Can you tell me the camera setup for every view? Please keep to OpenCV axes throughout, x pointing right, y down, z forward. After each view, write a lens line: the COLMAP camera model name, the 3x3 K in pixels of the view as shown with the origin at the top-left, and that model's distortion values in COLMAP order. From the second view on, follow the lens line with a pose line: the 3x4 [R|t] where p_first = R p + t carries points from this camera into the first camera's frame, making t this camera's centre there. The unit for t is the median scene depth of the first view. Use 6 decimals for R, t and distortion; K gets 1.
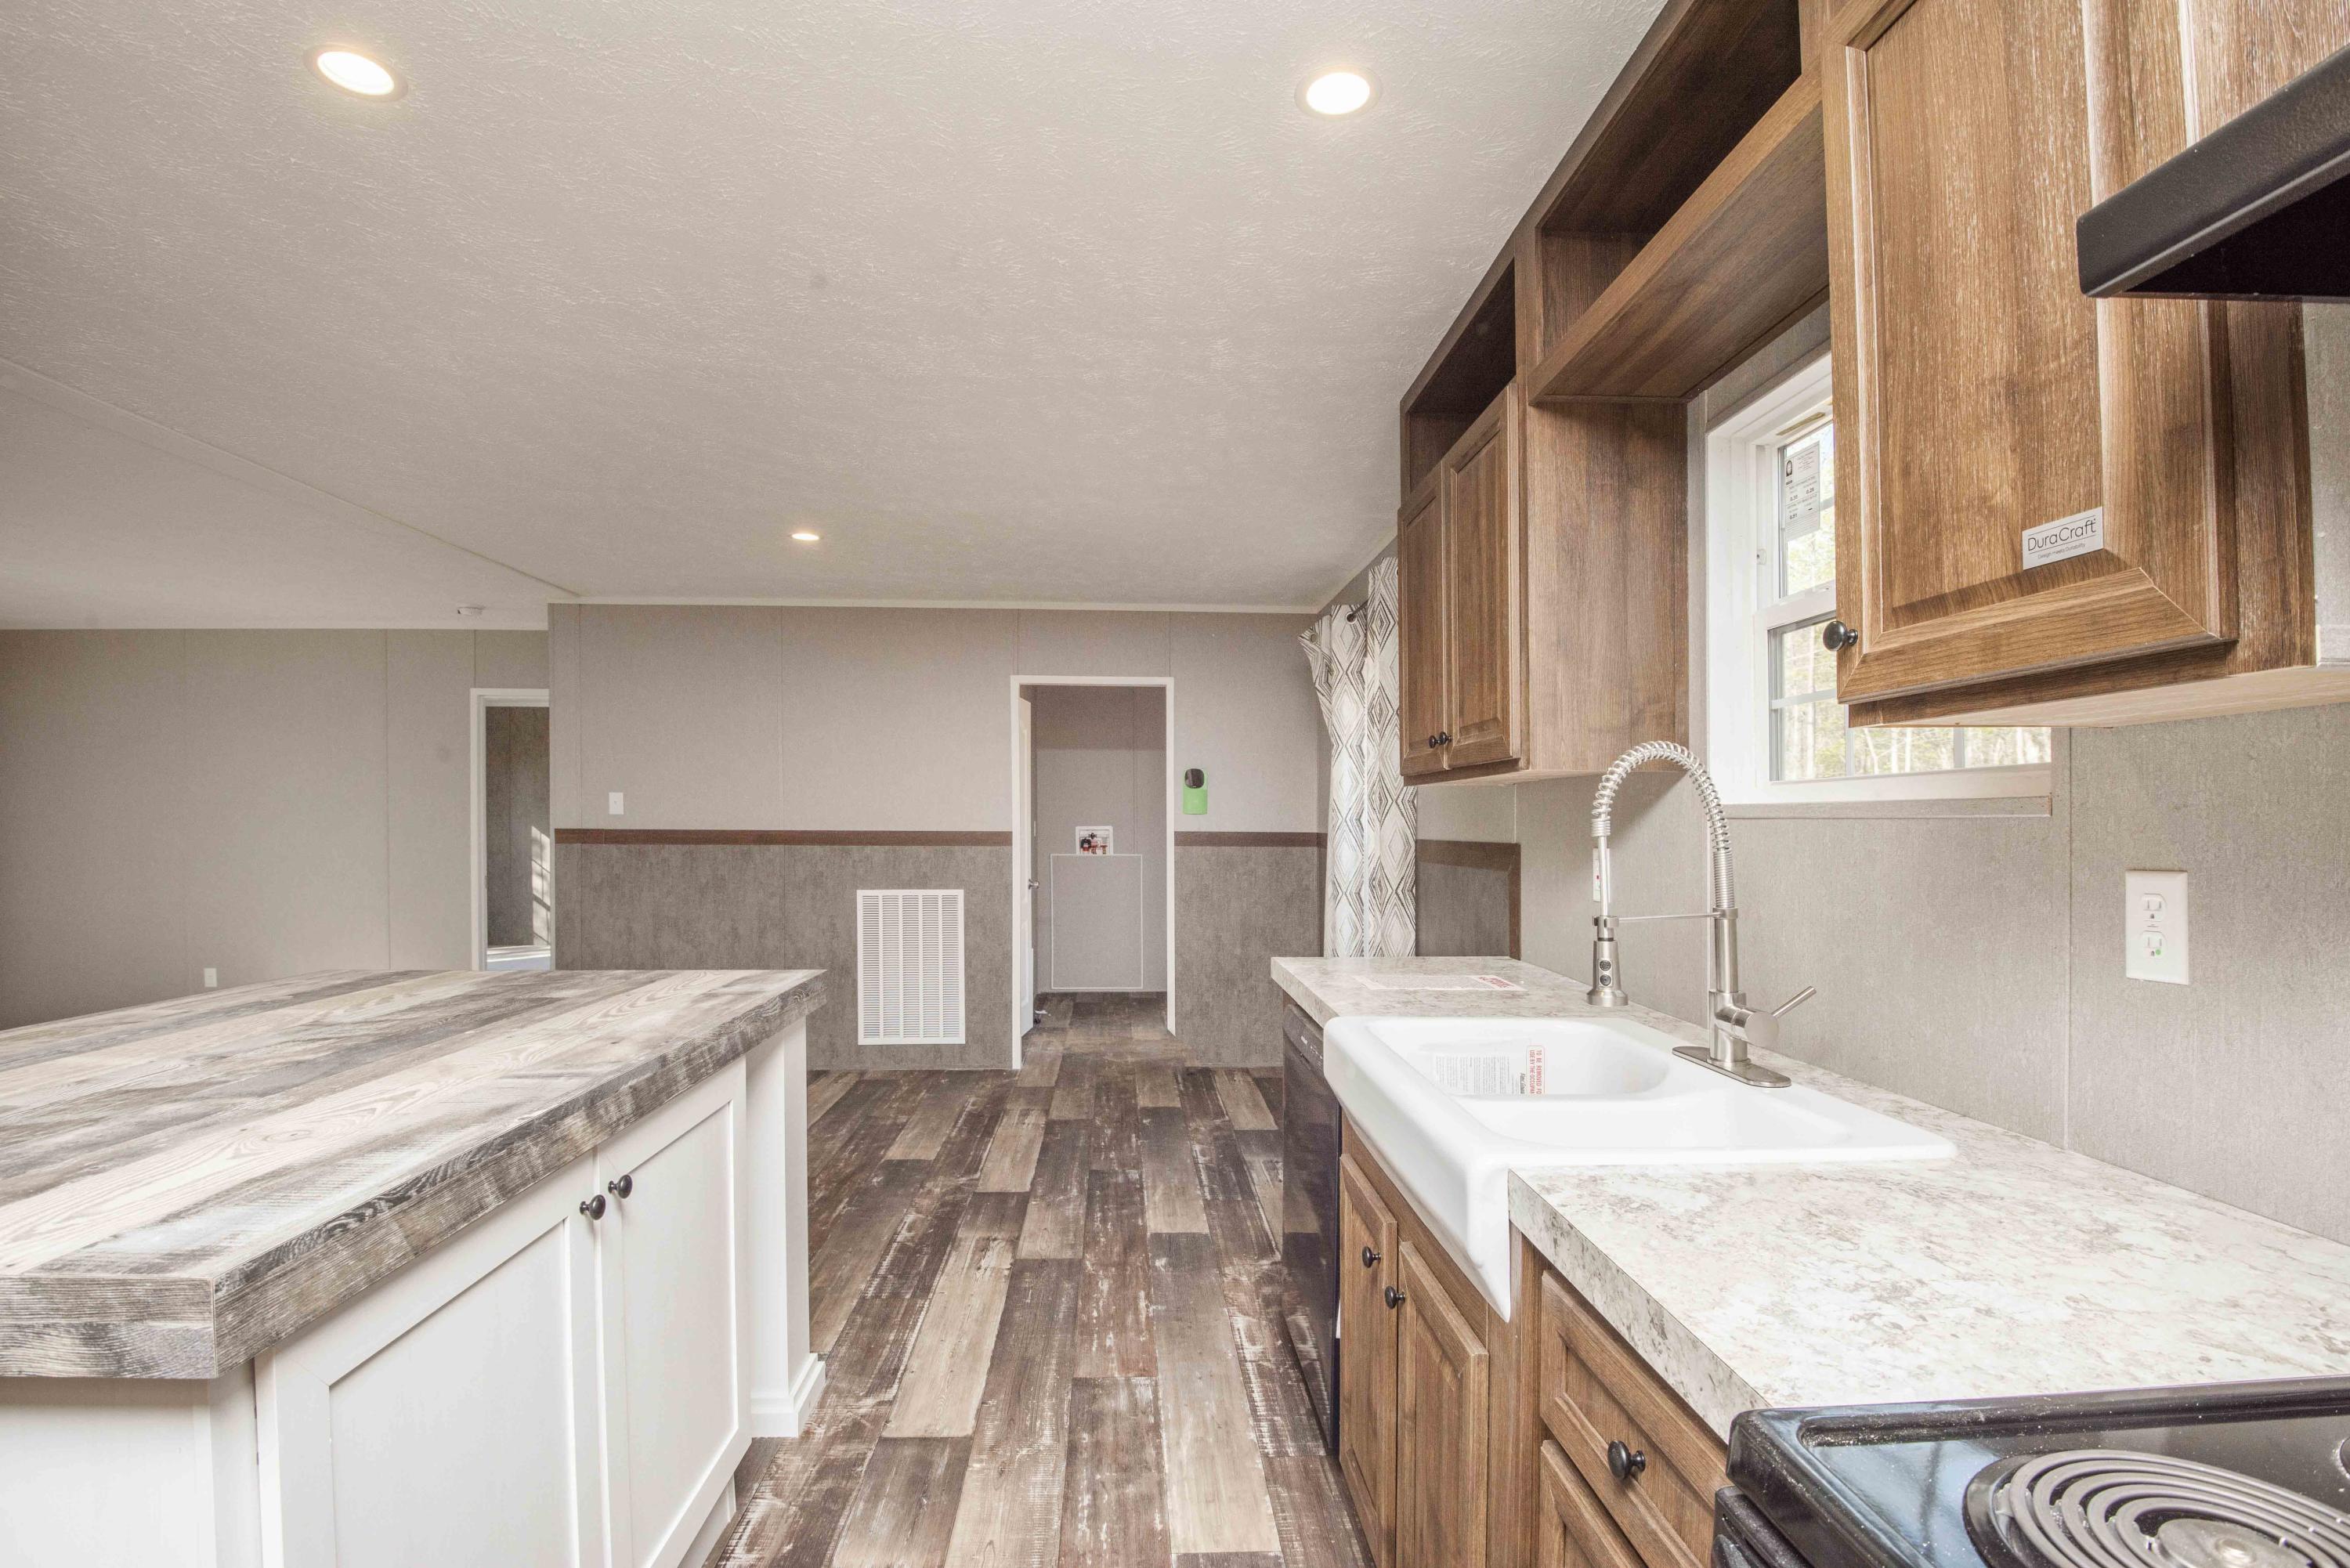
lens RADIAL K [[1081.0, 0, 1135.4], [0, 1081.0, 793.9], [0, 0, 1]] dist [-0.028504, -0.007319]
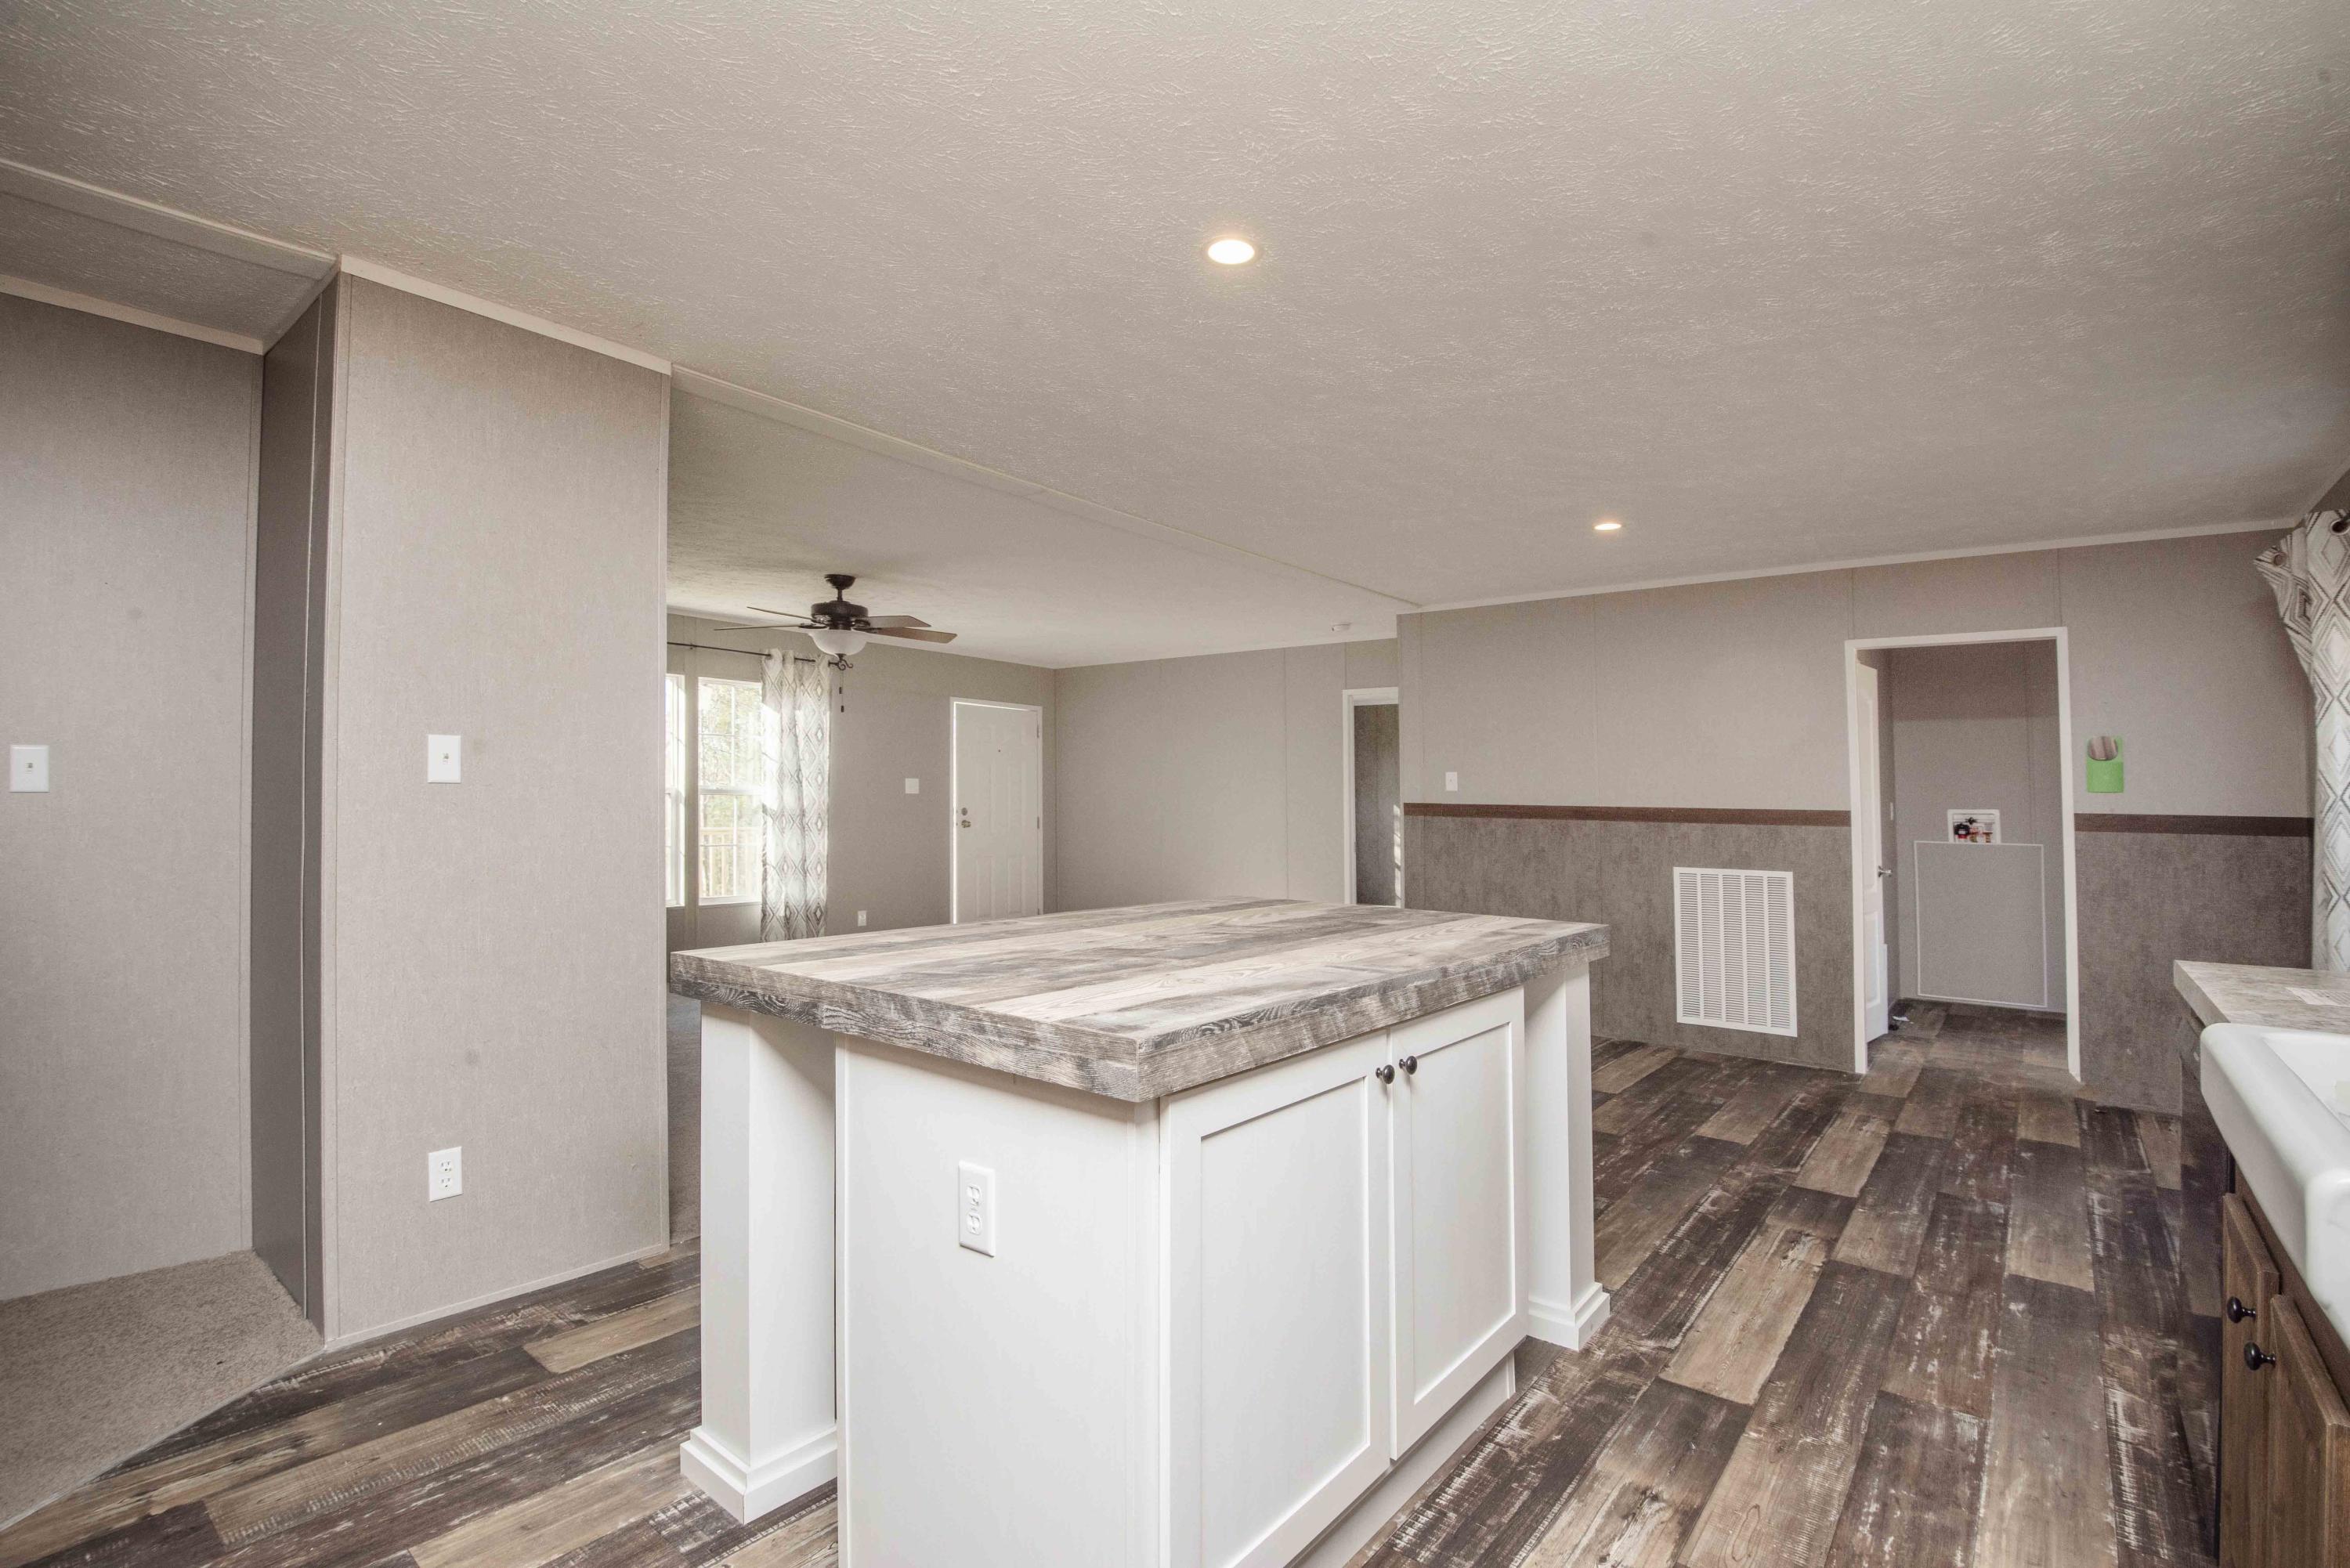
lens RADIAL K [[1081.0, 0, 1220.9], [0, 1081.0, 772.0], [0, 0, 1]] dist [-0.028504, -0.007319]
pose [[0.769634, -0.014531, -0.638320, 0.081984], [0.004889, 0.999846, -0.016866, 0.021523], [0.638467, 0.009860, 0.769586, -0.060462]]
